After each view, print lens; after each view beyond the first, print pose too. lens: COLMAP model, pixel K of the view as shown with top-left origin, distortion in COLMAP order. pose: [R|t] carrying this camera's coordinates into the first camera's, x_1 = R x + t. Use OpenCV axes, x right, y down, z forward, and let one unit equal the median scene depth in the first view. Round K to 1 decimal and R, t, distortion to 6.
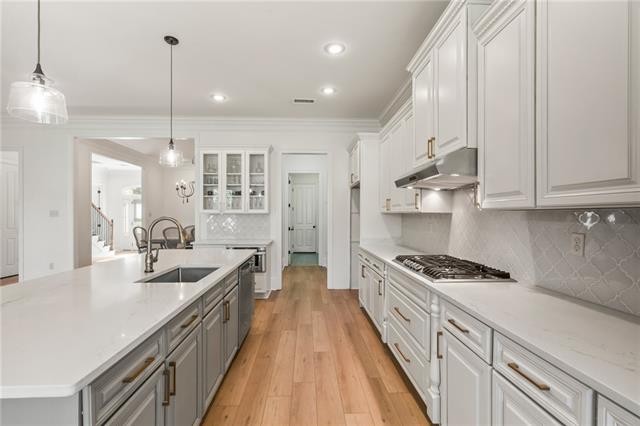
lens RADIAL K [[287.9, 0, 320.0], [0, 287.9, 213.0], [0, 0, 1]] dist [0.000267, 0.000382]
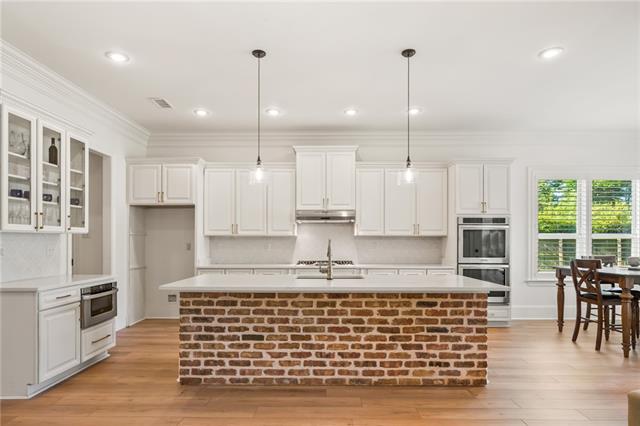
lens RADIAL K [[377.7, 0, 319.6], [0, 377.7, 239.0], [0, 0, 1]] dist [-0.003436, -0.001200]
pose [[0.060835, 0.006581, 0.998126, -1.658044], [-0.007630, 0.999952, -0.006128, 0.023190], [-0.998119, -0.007242, 0.060882, 0.675805]]
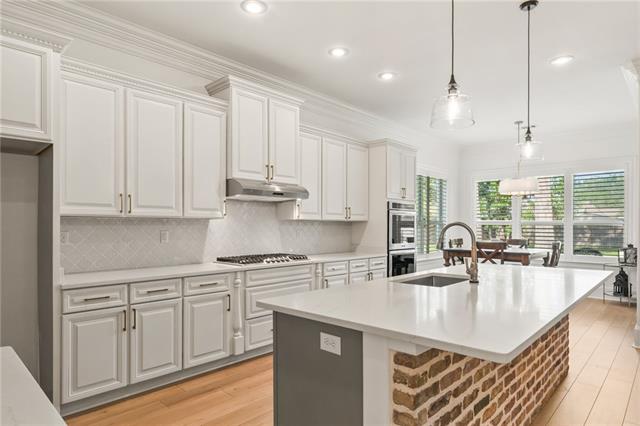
lens RADIAL K [[375.1, 0, 317.5], [0, 375.1, 224.1], [0, 0, 1]] dist [-0.000067, 0.000582]
pose [[-0.688822, 0.005518, 0.724909, -0.800171], [-0.004886, 0.999913, -0.012255, 0.027815], [-0.724914, -0.011983, -0.688735, 1.560332]]
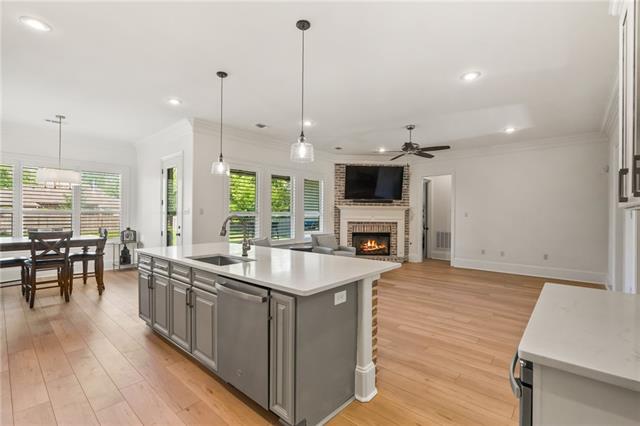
lens RADIAL K [[287.9, 0, 320.0], [0, 287.9, 213.0], [0, 0, 1]] dist [0.000267, 0.000382]
pose [[-0.696596, -0.005210, -0.717445, 0.099114], [0.001157, 0.999964, -0.008384, 0.010650], [0.717463, -0.006671, -0.696565, 1.585609]]
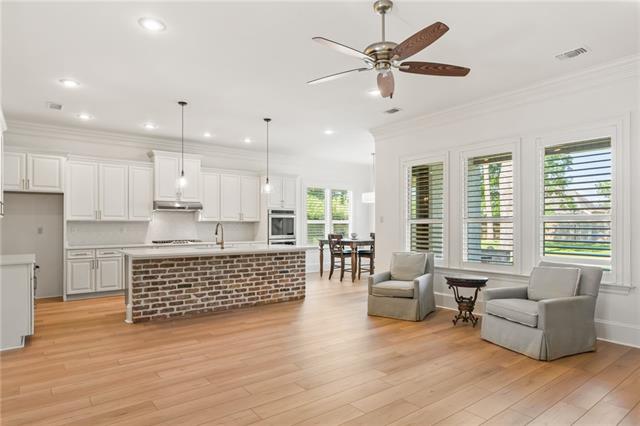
lens RADIAL K [[375.1, 0, 317.5], [0, 375.1, 224.1], [0, 0, 1]] dist [-0.000067, 0.000582]
pose [[-0.563649, 0.004581, 0.826002, -2.357482], [-0.003354, 0.999964, -0.007834, 0.032259], [-0.826007, -0.007187, -0.563613, 1.424270]]
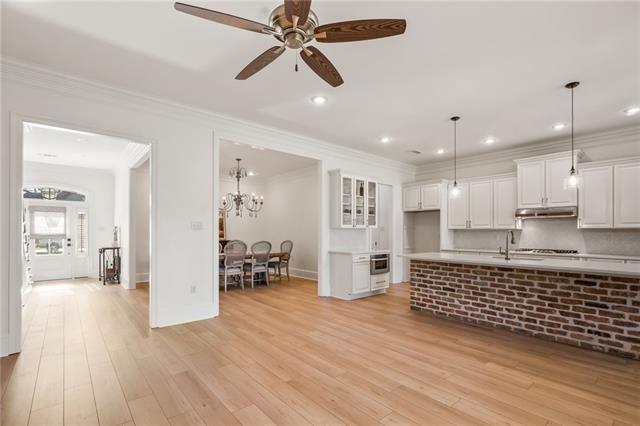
lens RADIAL K [[298.1, 0, 320.3], [0, 298.1, 229.5], [0, 0, 1]] dist [-0.000016, 0.000510]
pose [[0.787607, 0.011455, 0.616072, -1.982511], [-0.010521, 0.999931, -0.005142, 0.023932], [-0.616089, -0.002432, 0.787673, 0.156376]]
